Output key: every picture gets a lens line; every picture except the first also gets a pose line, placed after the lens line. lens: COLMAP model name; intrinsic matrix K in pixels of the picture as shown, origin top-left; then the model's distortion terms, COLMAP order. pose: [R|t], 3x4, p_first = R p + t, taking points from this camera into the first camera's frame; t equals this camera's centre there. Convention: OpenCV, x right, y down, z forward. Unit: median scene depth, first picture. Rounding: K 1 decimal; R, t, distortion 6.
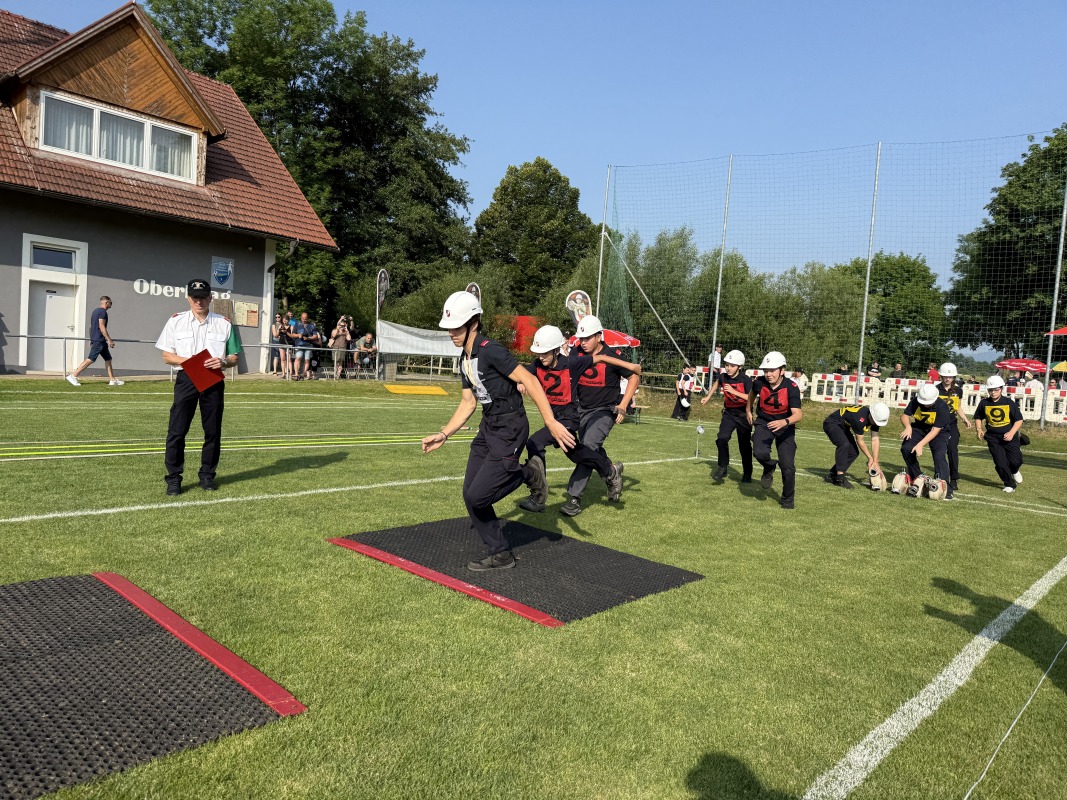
lens RADIAL K [[743.5, 0, 523.7], [0, 743.5, 413.3], [0, 0, 1]] dist [0.064948, -0.070331]
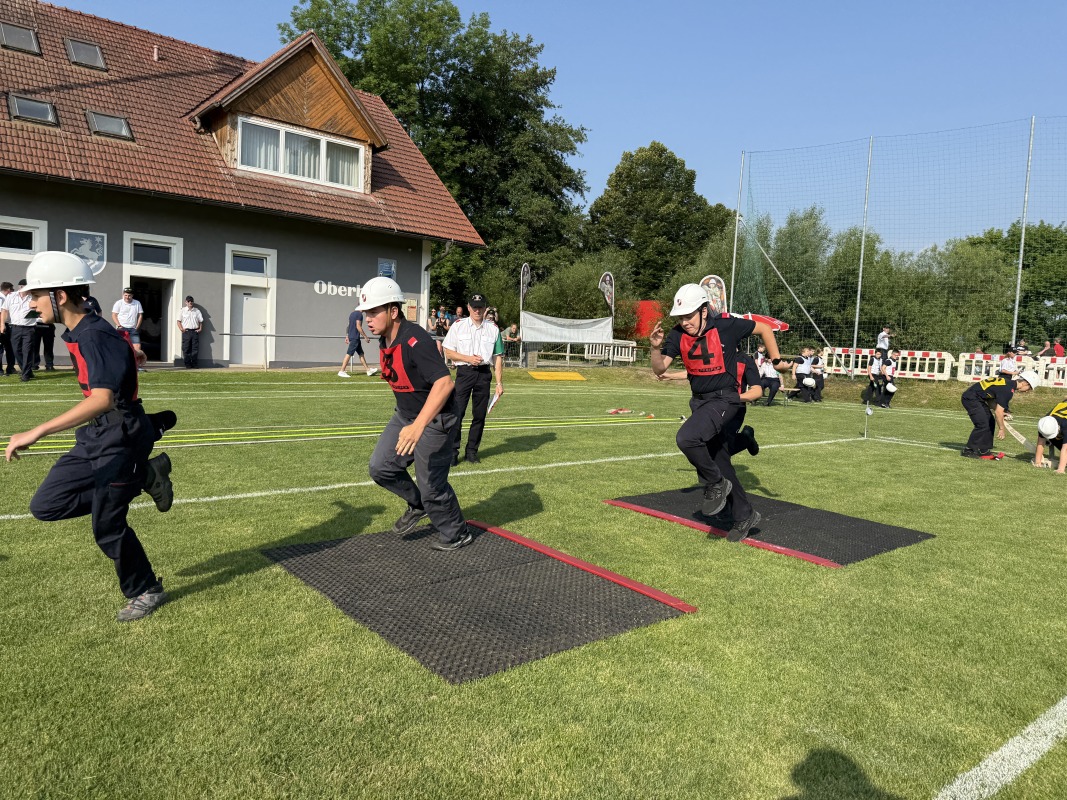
lens RADIAL K [[738.7, 0, 527.3], [0, 738.7, 400.6], [0, 0, 1]] dist [0.134483, -0.210232]
pose [[0.991569, -0.009934, -0.129199, -0.054102], [0.010536, 0.999937, 0.003977, -0.000999], [0.129152, -0.005304, 0.991611, -0.056797]]
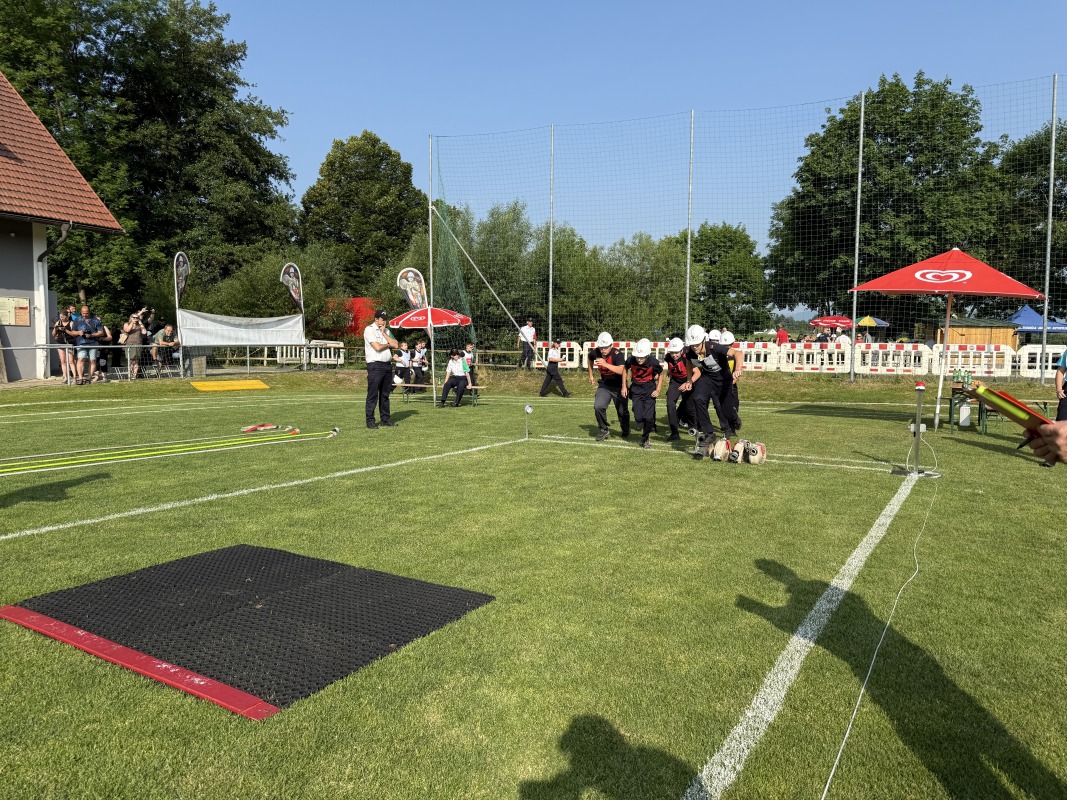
lens RADIAL K [[738.7, 0, 527.3], [0, 738.7, 400.6], [0, 0, 1]] dist [0.134483, -0.210232]
pose [[0.979066, -0.074479, 0.189428, 0.034867], [0.072489, 0.997217, 0.017423, -0.003209], [-0.190198, -0.003327, 0.981740, 0.045662]]
